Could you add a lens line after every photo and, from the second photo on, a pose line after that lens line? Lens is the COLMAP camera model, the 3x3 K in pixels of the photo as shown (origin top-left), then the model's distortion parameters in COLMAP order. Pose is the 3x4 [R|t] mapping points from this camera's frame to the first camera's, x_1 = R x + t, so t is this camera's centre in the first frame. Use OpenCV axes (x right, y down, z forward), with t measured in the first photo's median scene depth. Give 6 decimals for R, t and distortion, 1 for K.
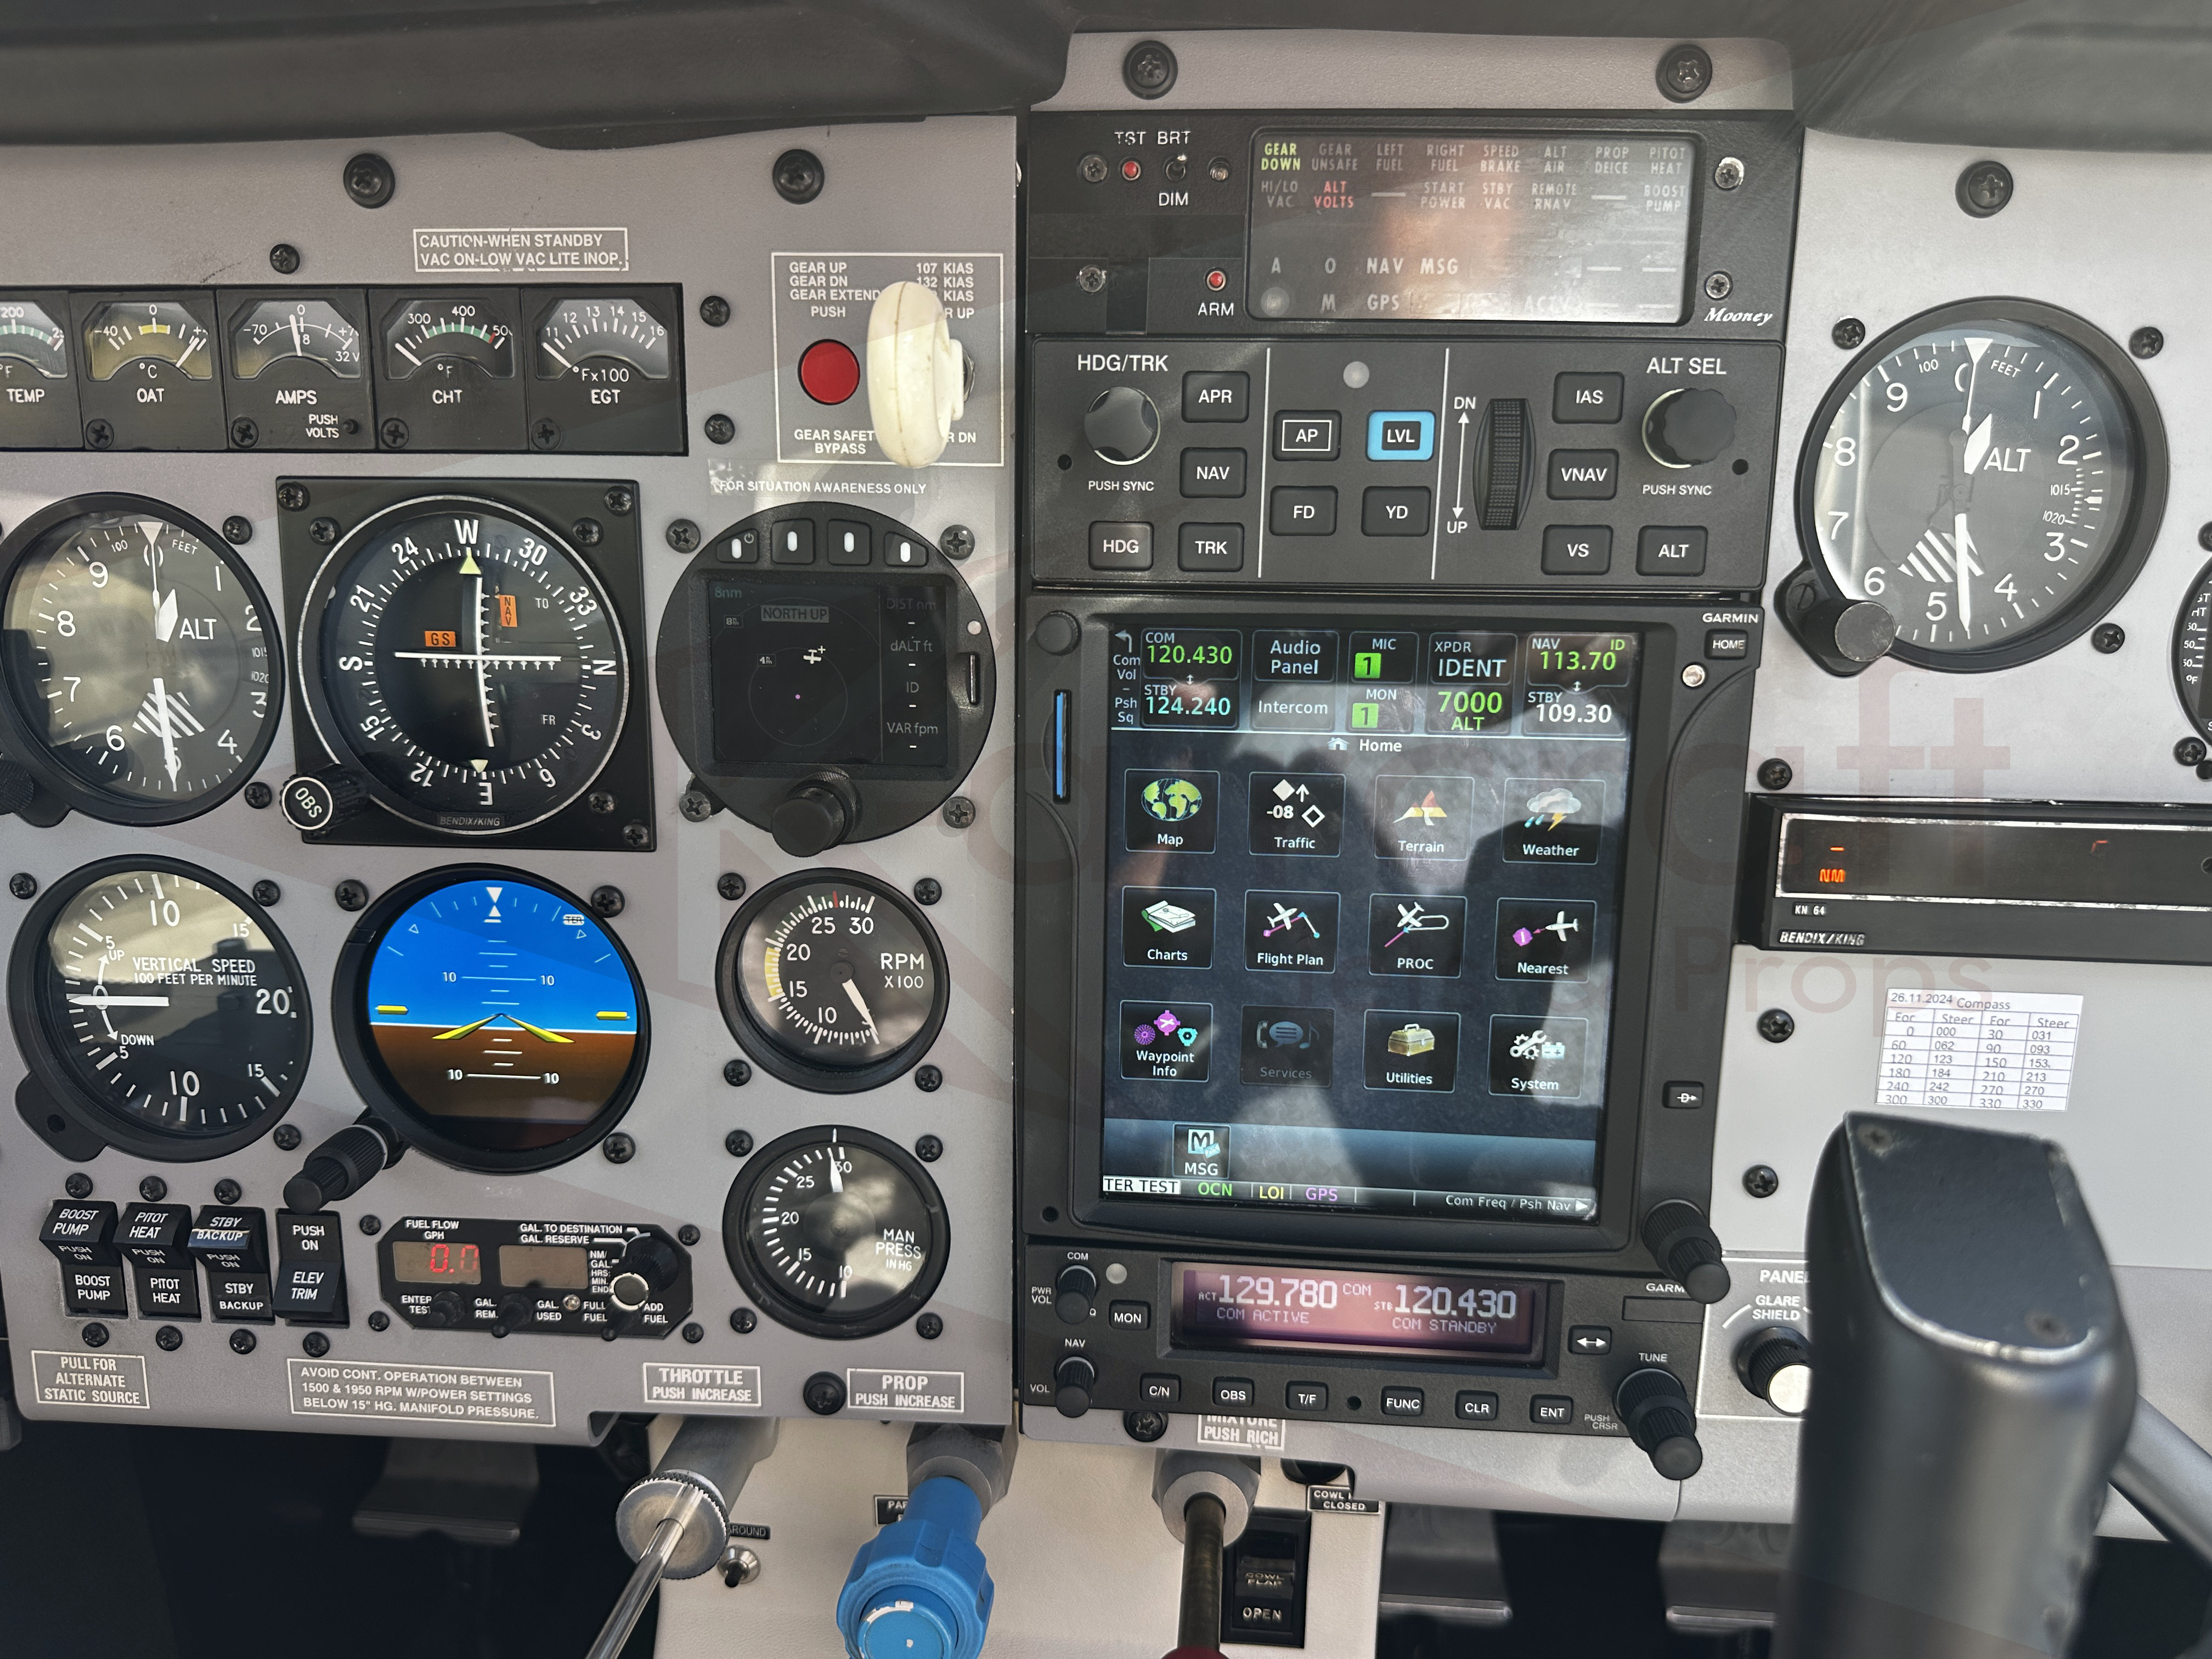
lens RADIAL K [[1560.2, 0, 1106.0], [0, 1560.2, 829.5], [0, 0, 1]] dist [0.119554, -0.220472]
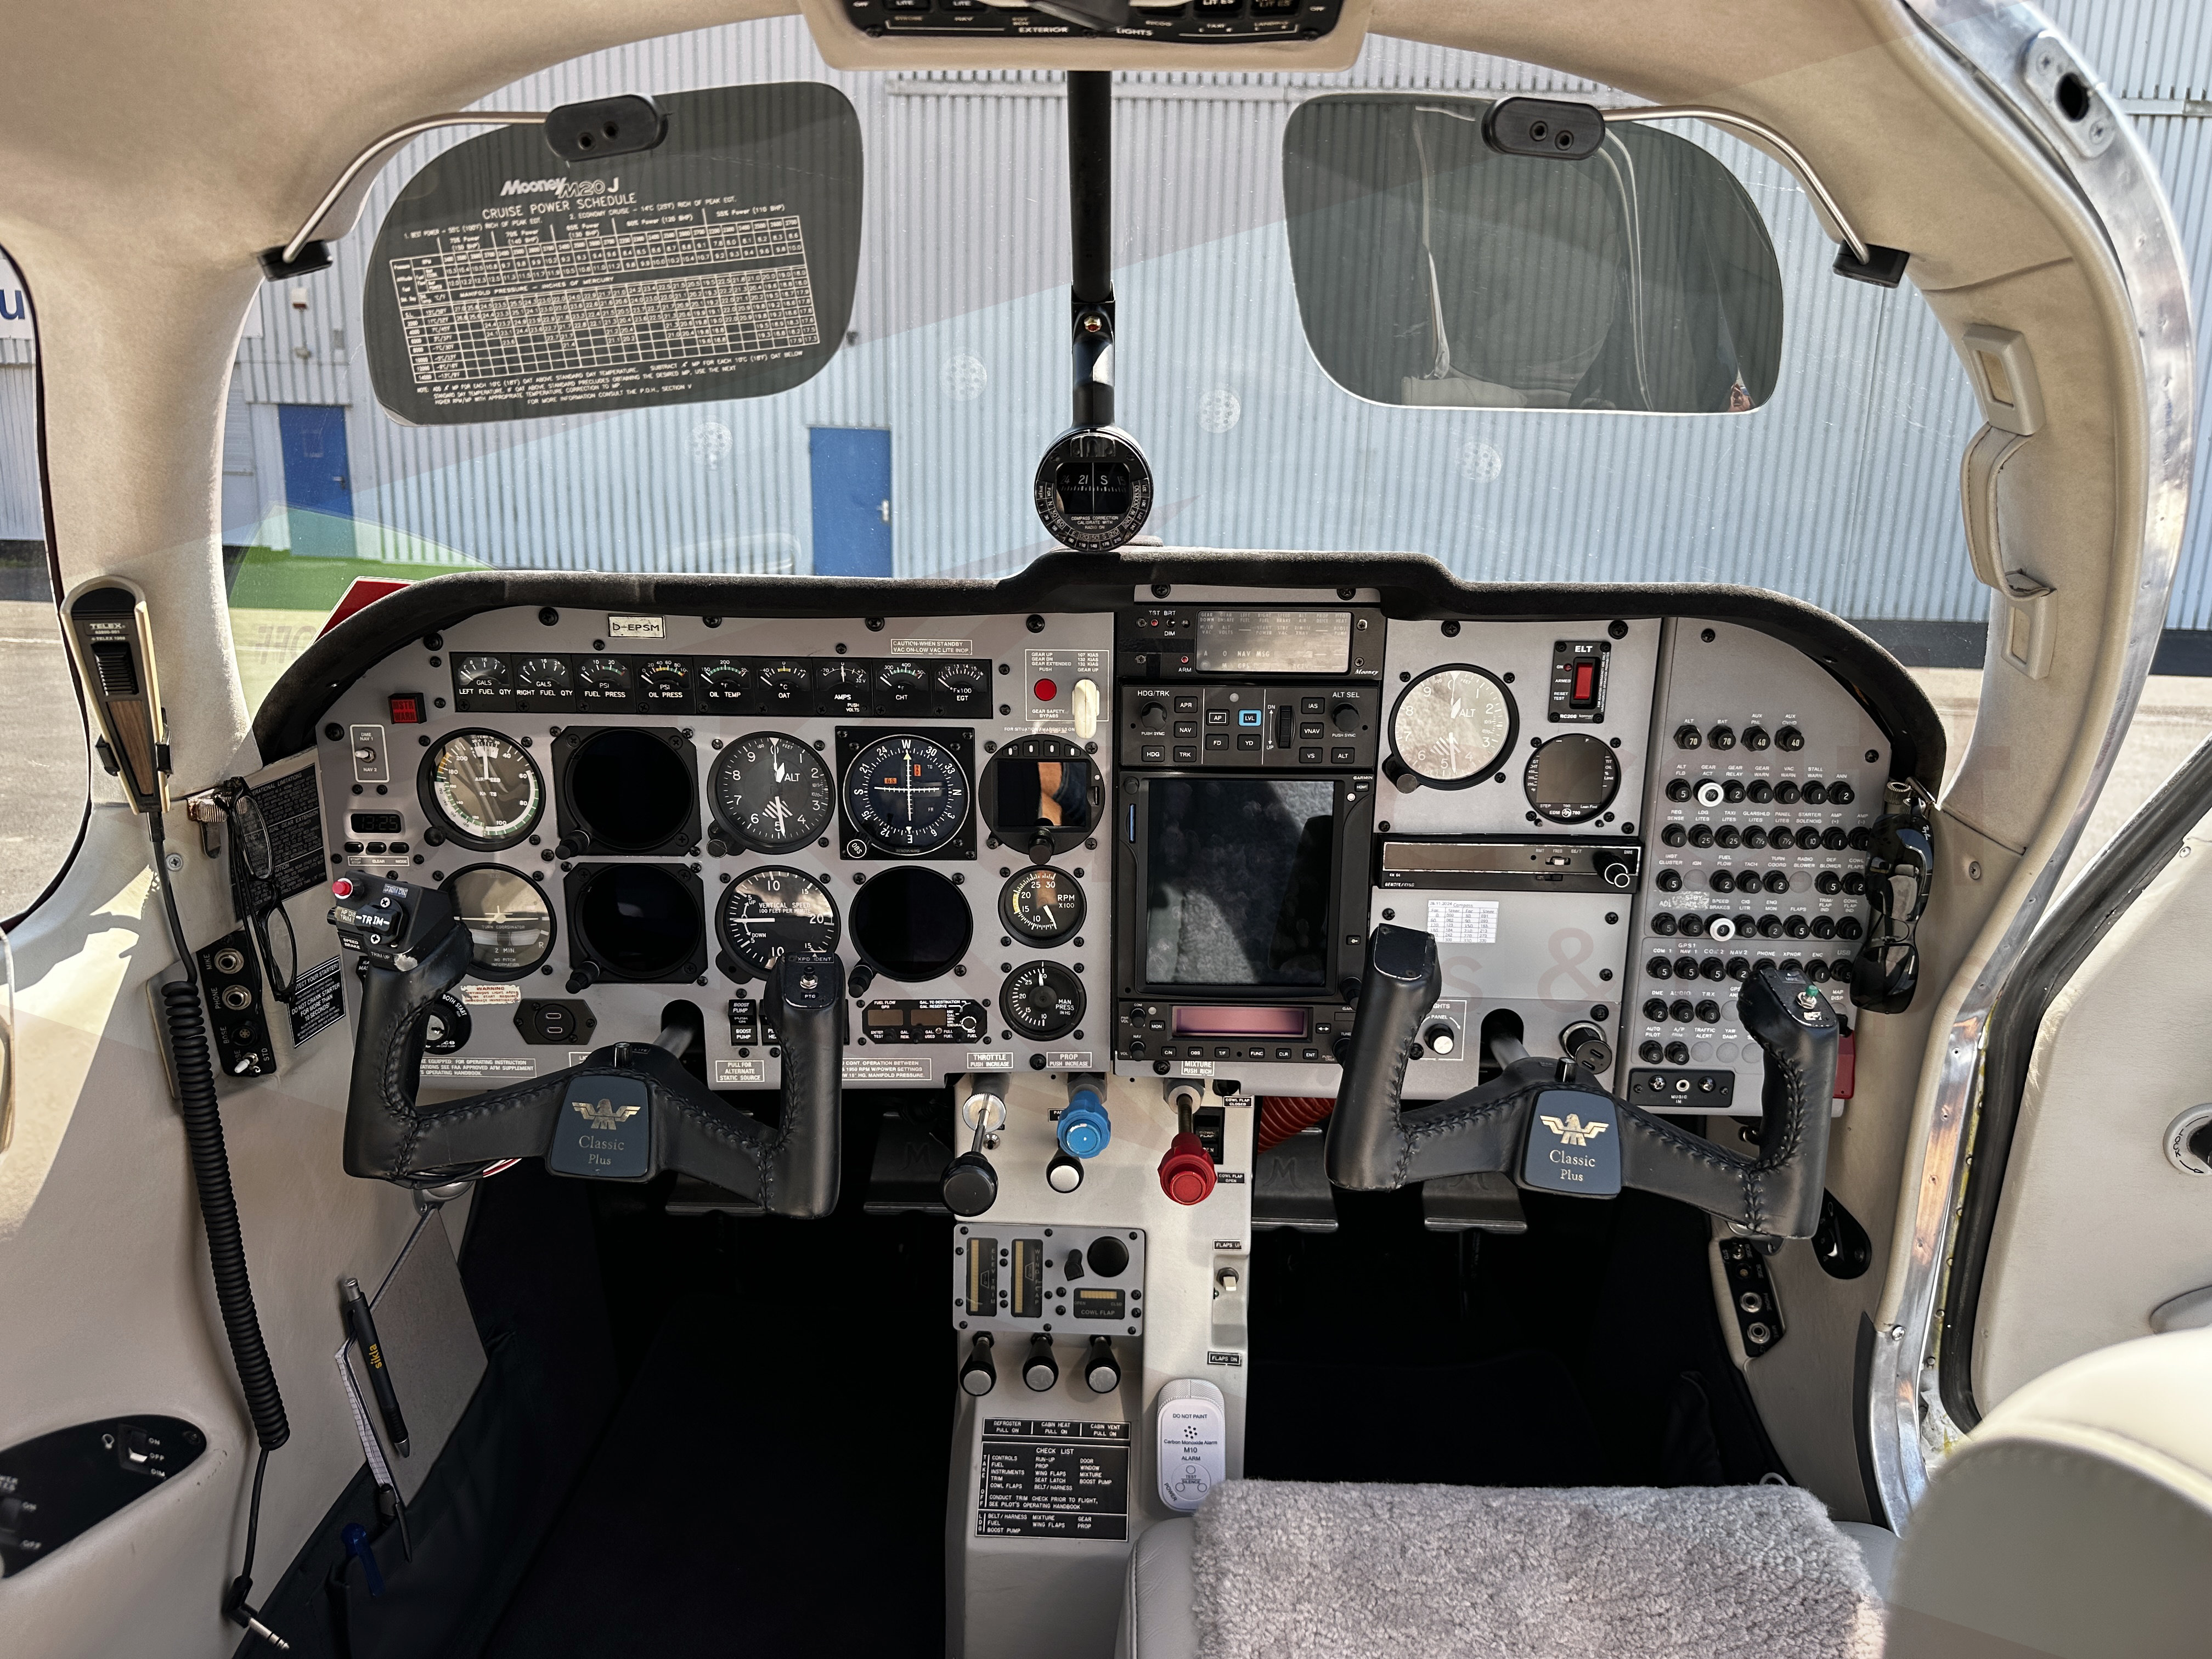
lens RADIAL K [[1567.8, 0, 1121.3], [0, 1567.8, 810.1], [0, 0, 1]] dist [0.159329, -0.338456]
pose [[0.998089, -0.022797, 0.057442, -0.196446], [0.017726, 0.996025, 0.087293, -0.304195], [-0.059204, -0.086108, 0.994525, -1.684914]]
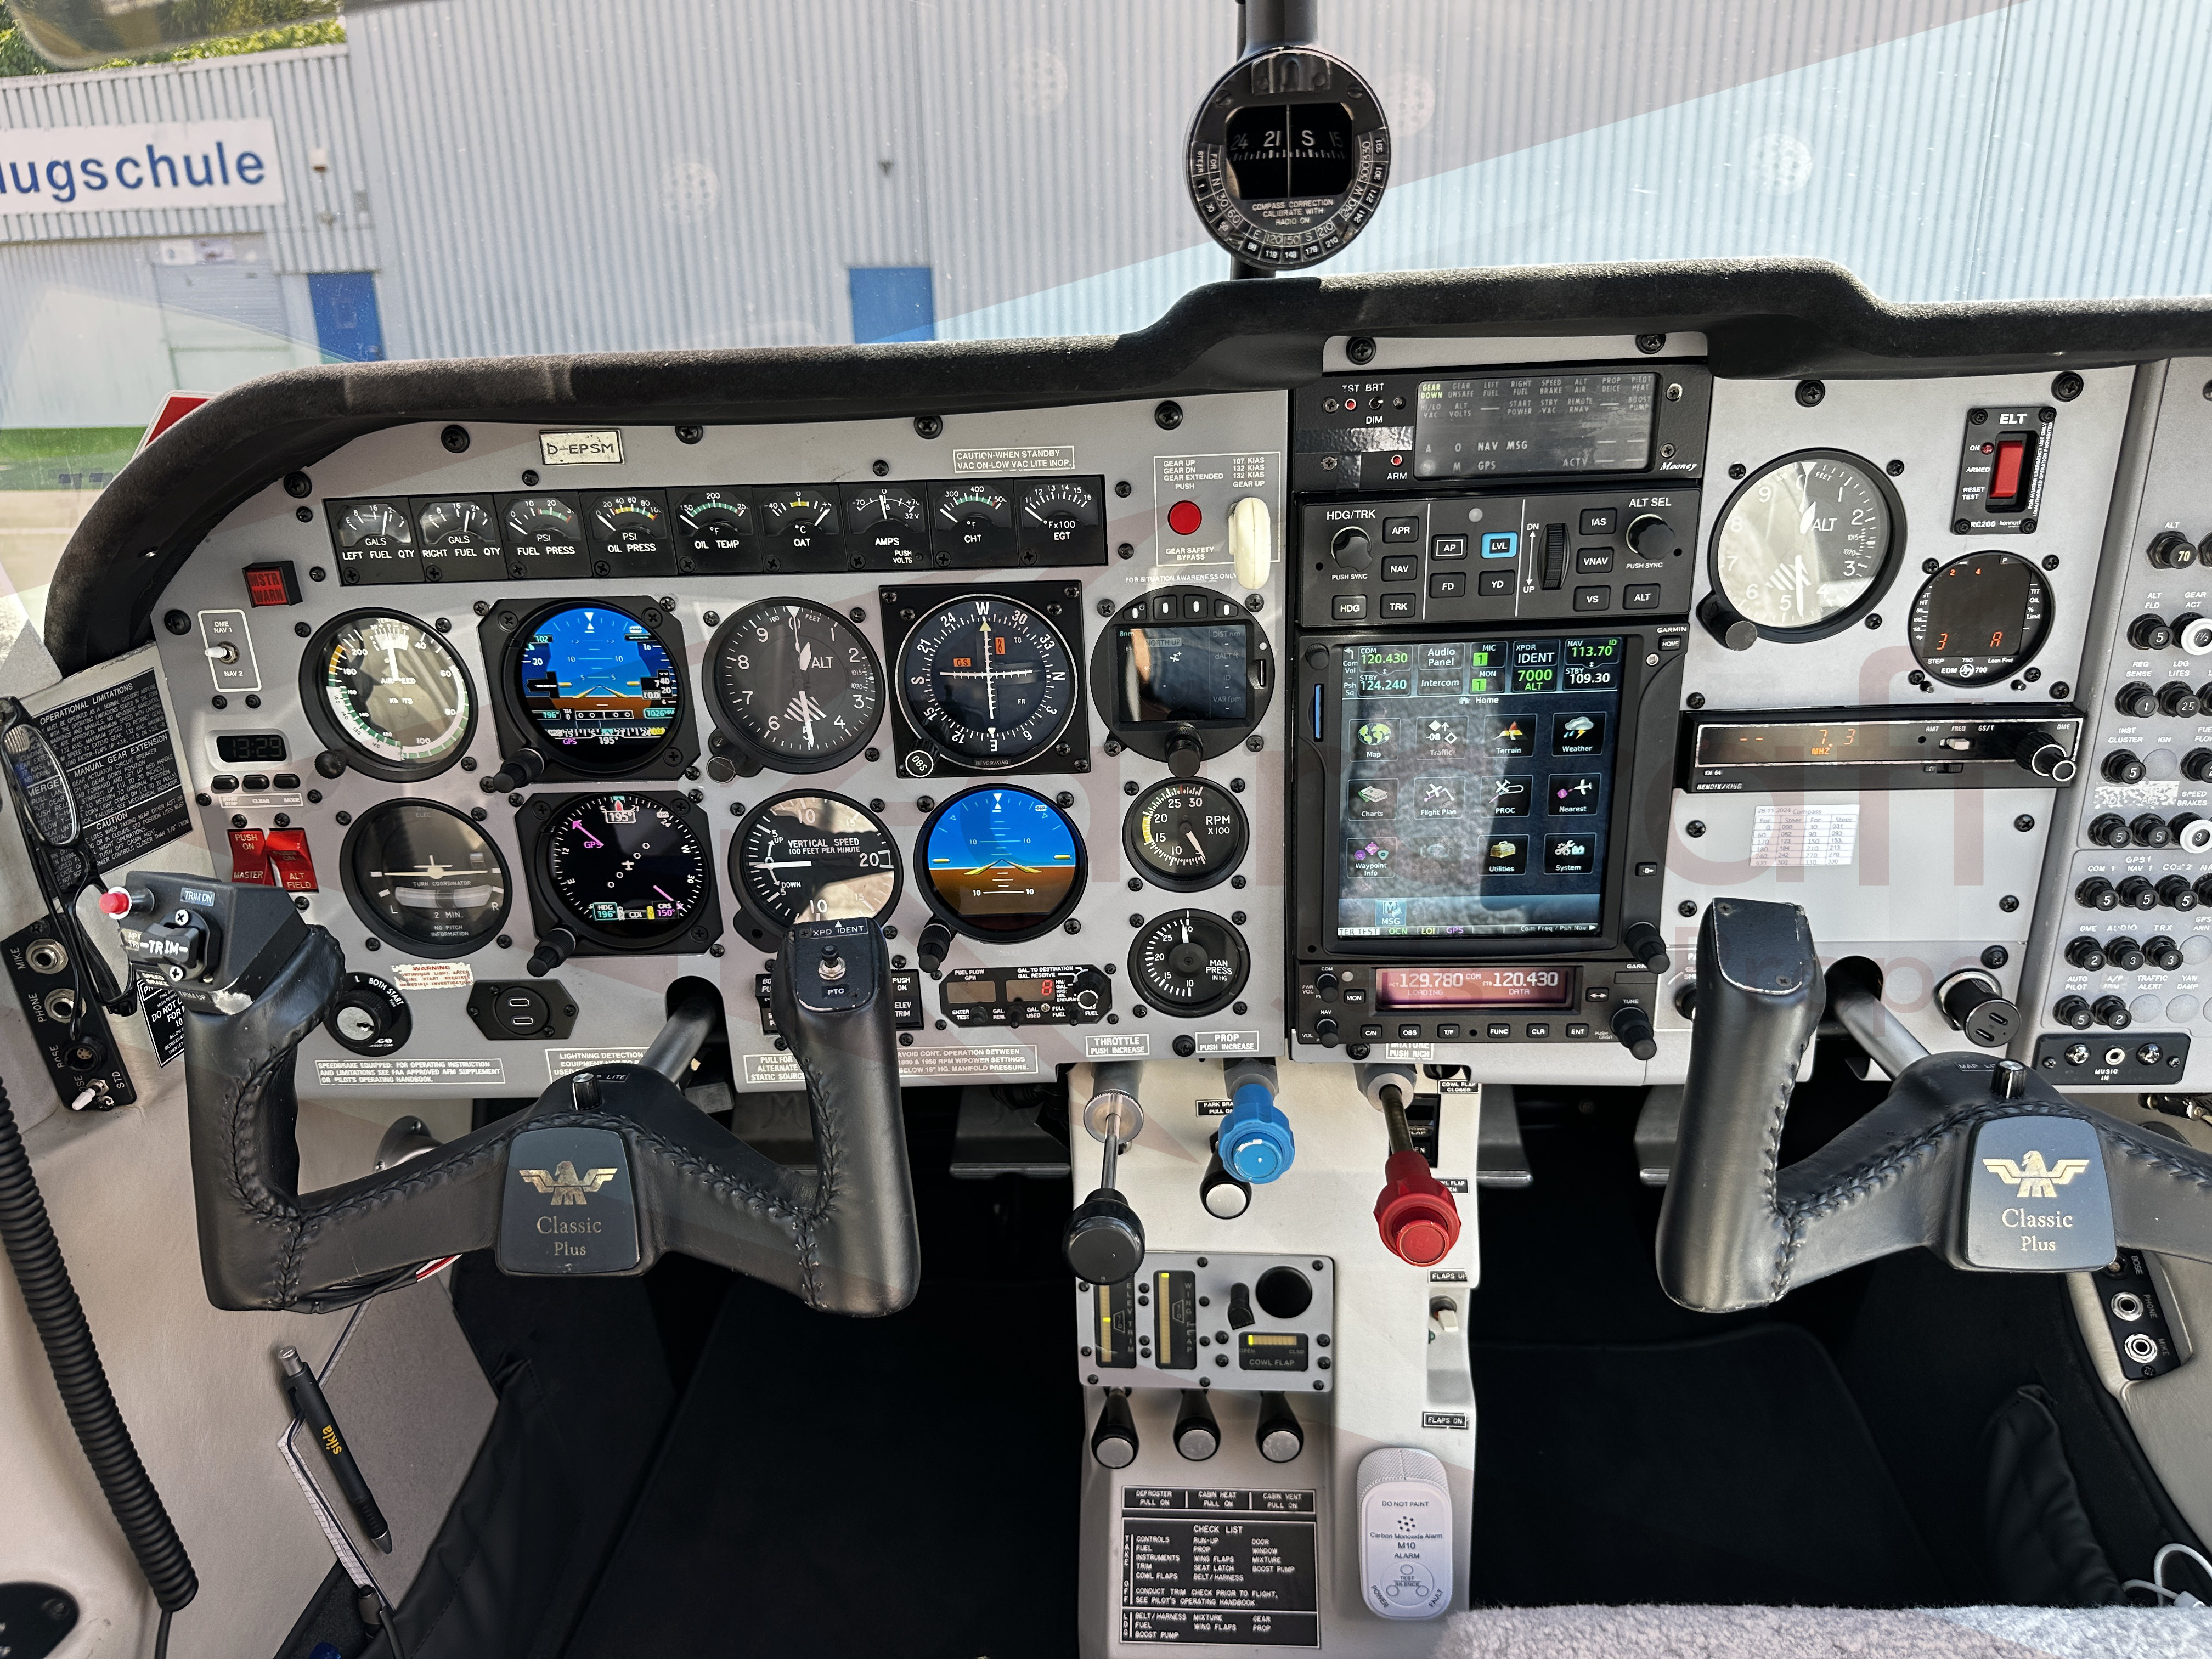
lens RADIAL K [[1560.2, 0, 1106.0], [0, 1560.2, 829.5], [0, 0, 1]] dist [0.119554, -0.220472]
pose [[0.998088, -0.061685, 0.003835, -0.284621], [0.059810, 0.979668, 0.191502, -0.276589], [-0.015570, -0.190906, 0.981485, -0.833851]]
